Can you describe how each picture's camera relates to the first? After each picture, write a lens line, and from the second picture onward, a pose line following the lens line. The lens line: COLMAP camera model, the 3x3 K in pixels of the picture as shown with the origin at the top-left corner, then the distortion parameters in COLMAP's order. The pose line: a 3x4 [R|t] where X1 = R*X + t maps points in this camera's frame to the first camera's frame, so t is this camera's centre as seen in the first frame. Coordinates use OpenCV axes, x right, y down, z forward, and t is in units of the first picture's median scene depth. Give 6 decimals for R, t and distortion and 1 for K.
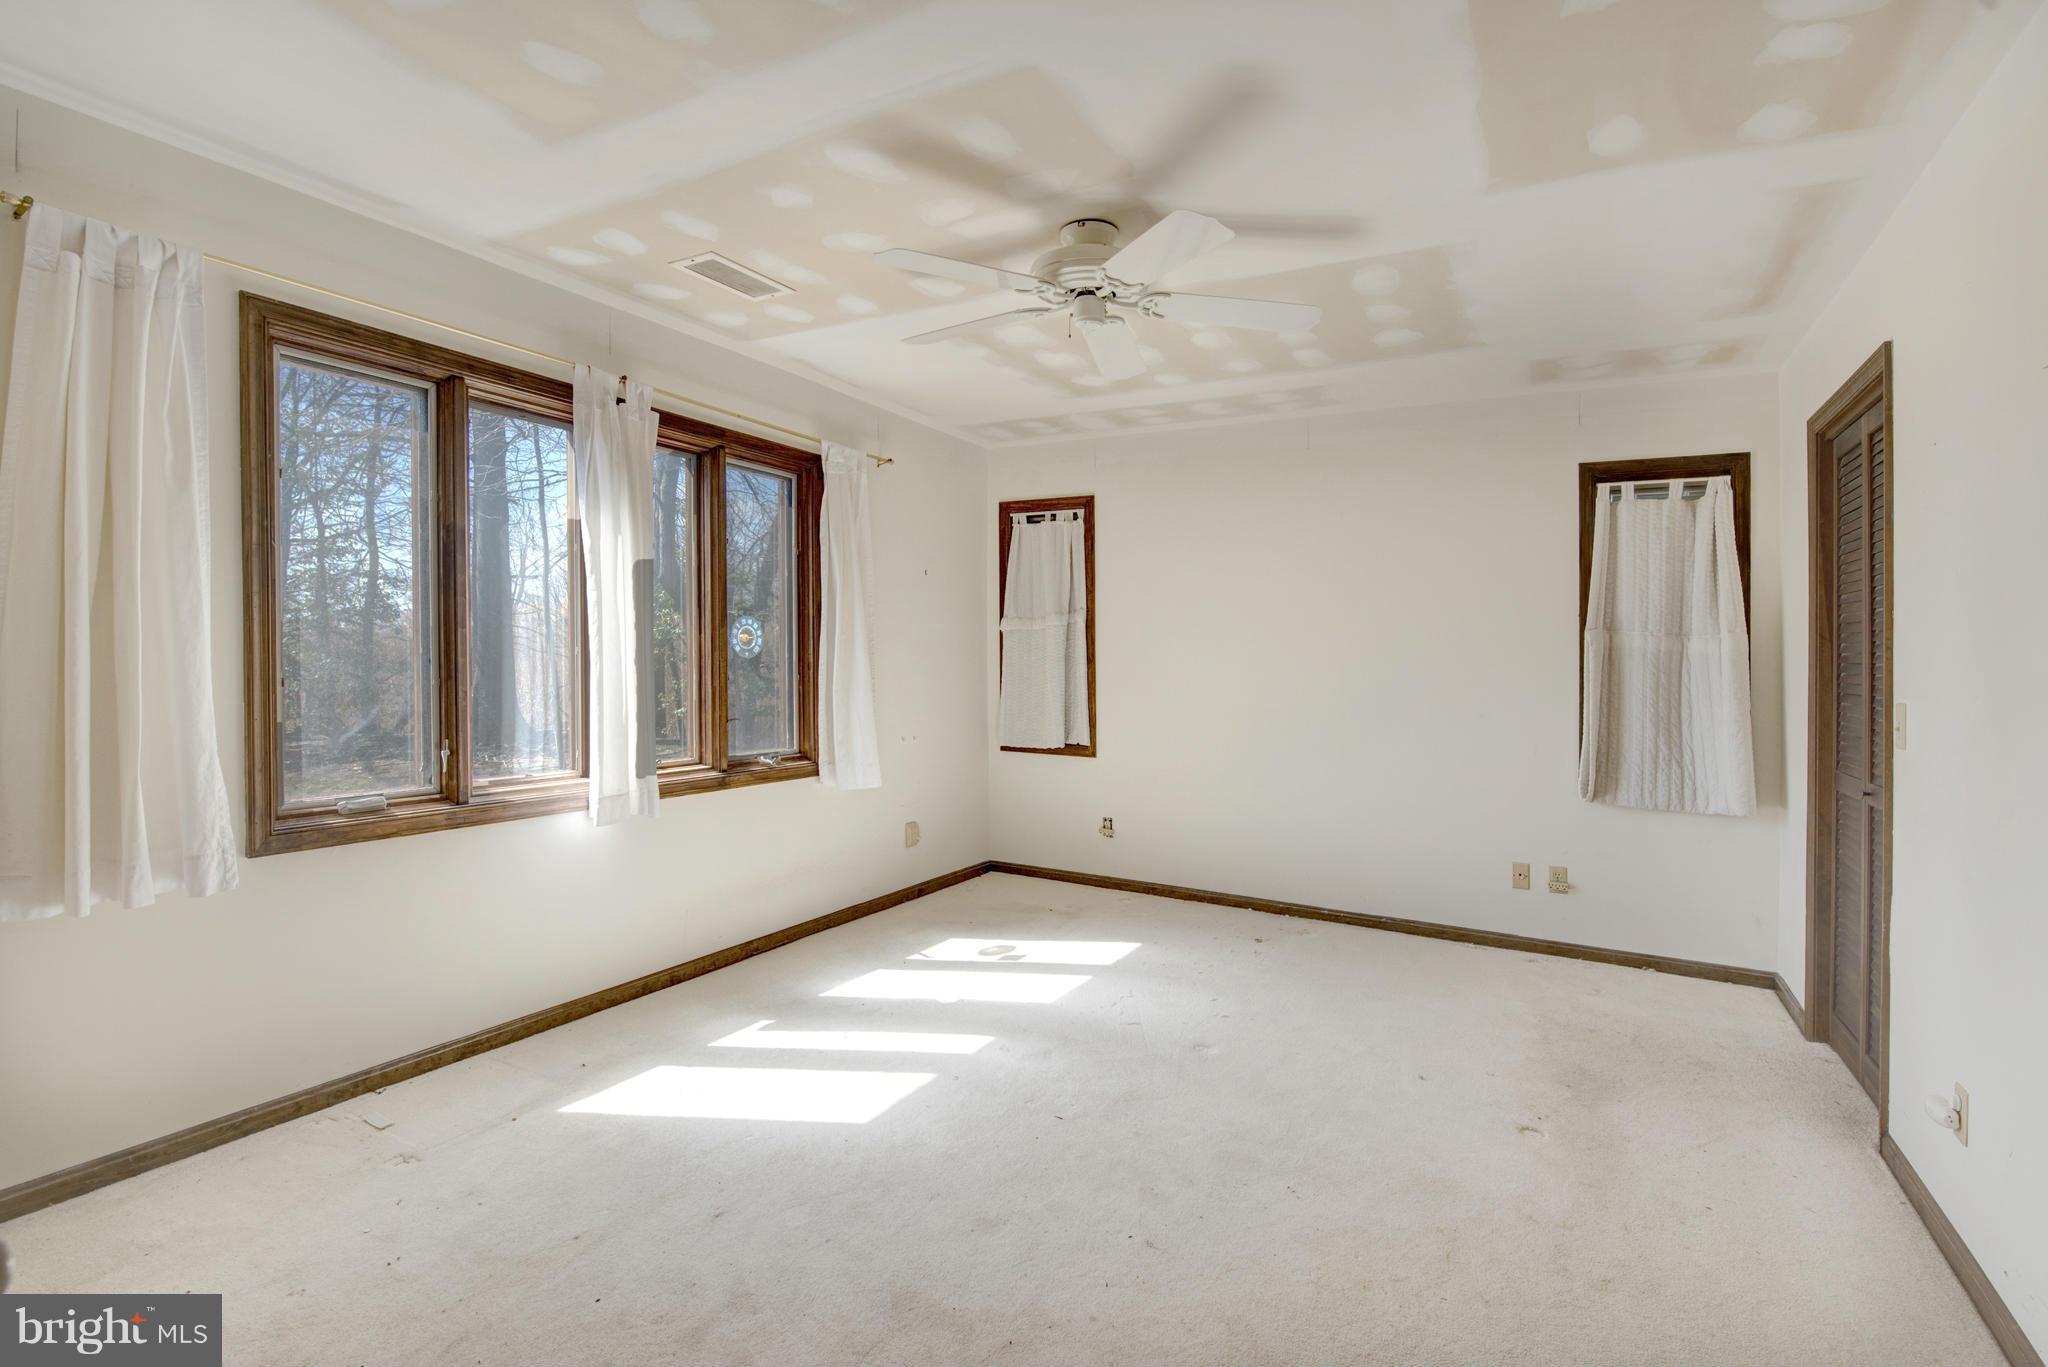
lens RADIAL K [[939.0, 0, 1045.6], [0, 939.0, 676.1], [0, 0, 1]] dist [0.001054, -0.000434]
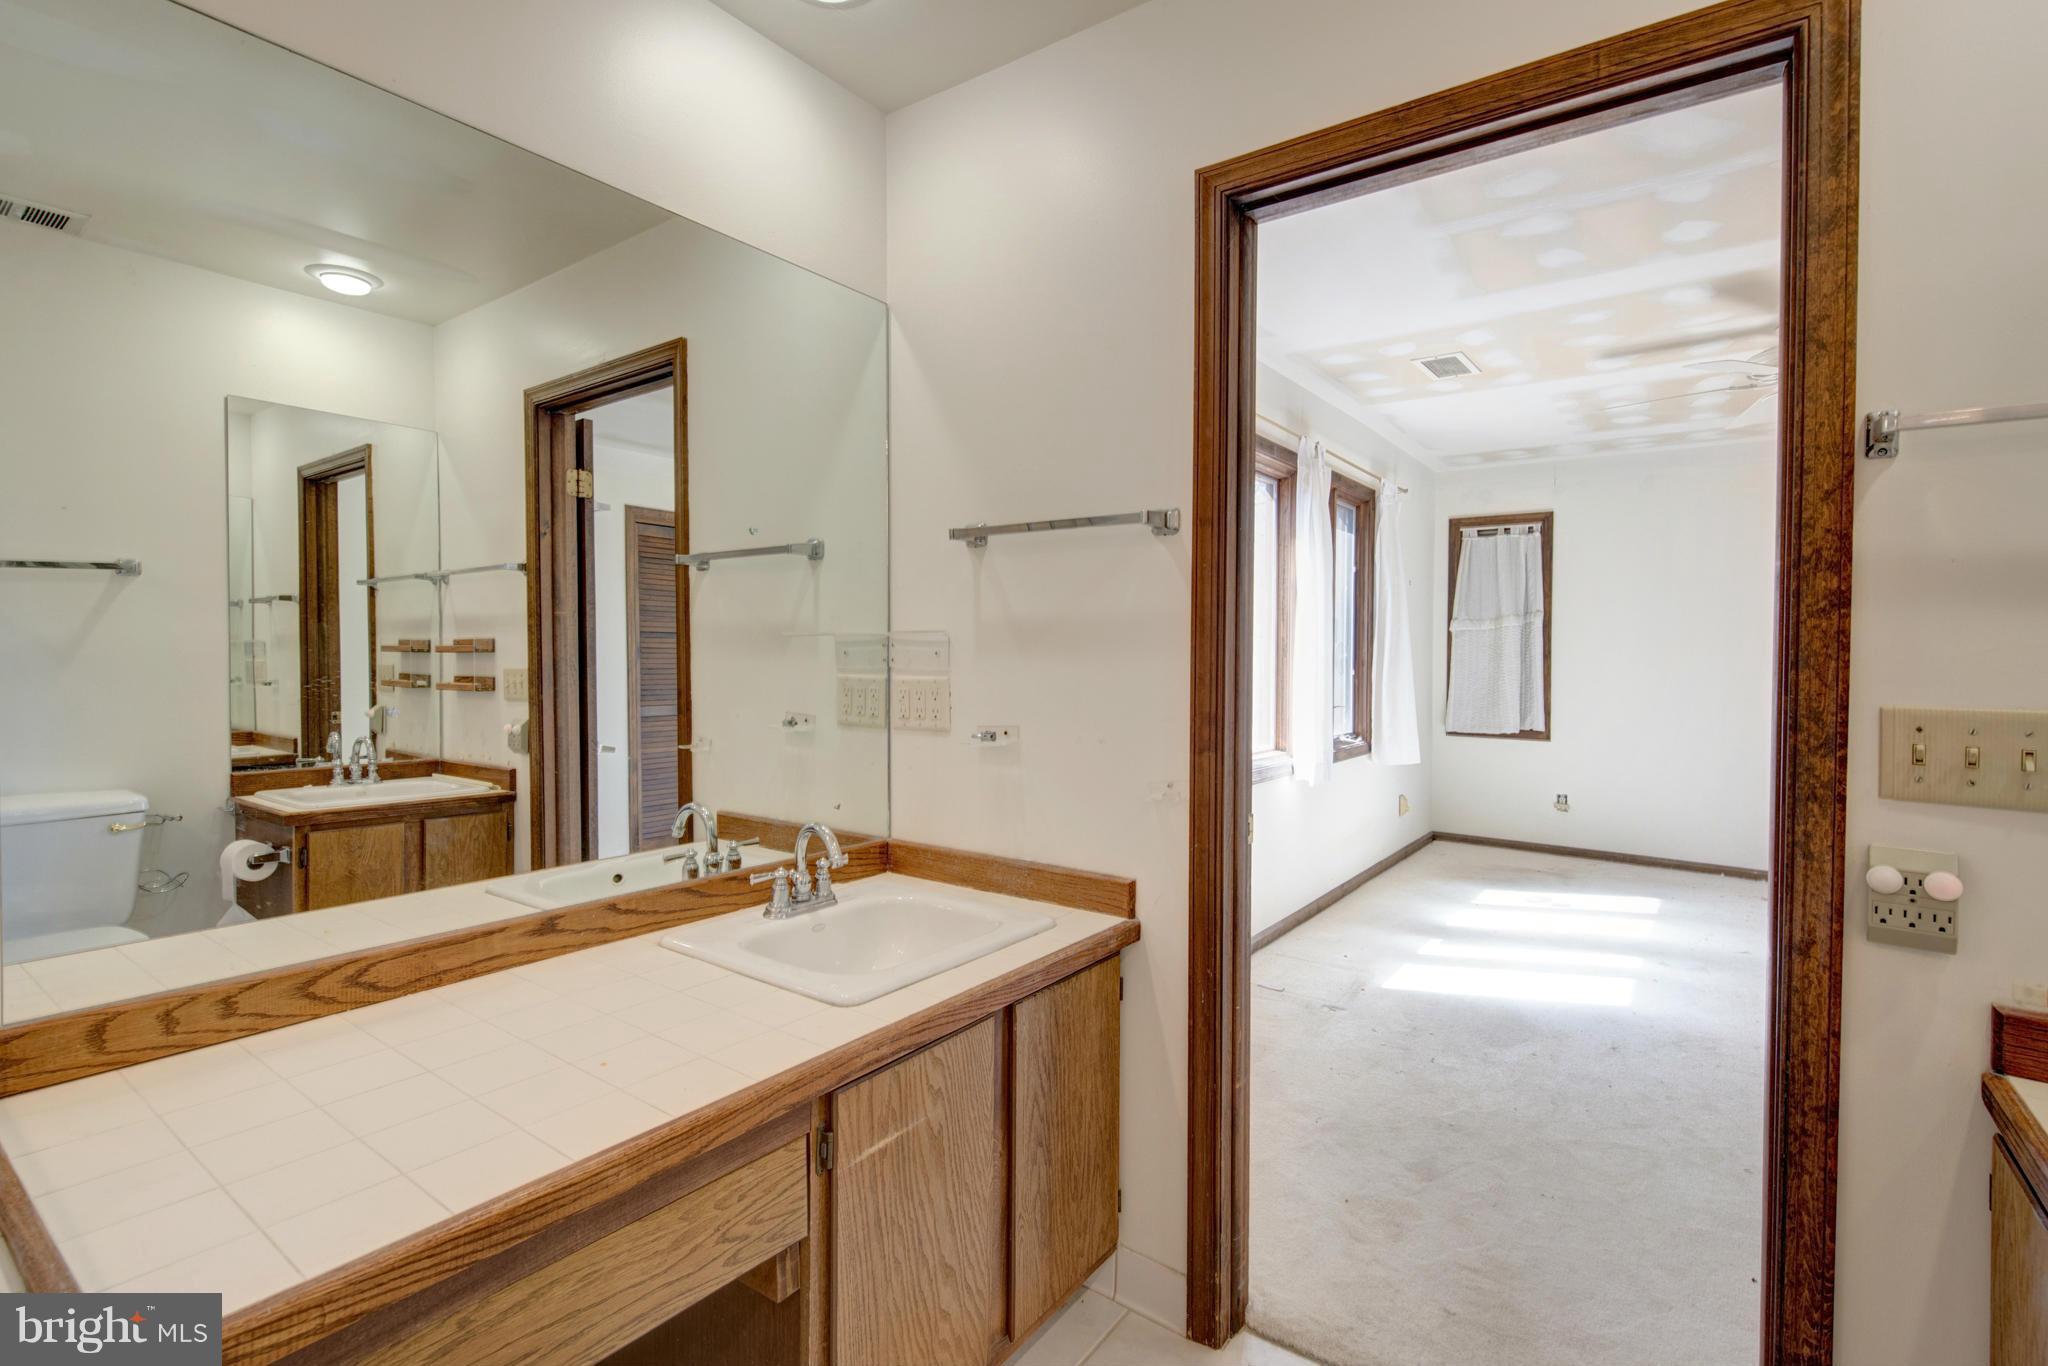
lens RADIAL K [[939.0, 0, 1010.0], [0, 939.0, 682.3], [0, 0, 1]] dist [0.001054, -0.000434]
pose [[0.989716, -0.004635, -0.142972, -0.432433], [0.006355, 0.999913, 0.011574, -0.002351], [0.142906, -0.012364, 0.989659, -0.220966]]
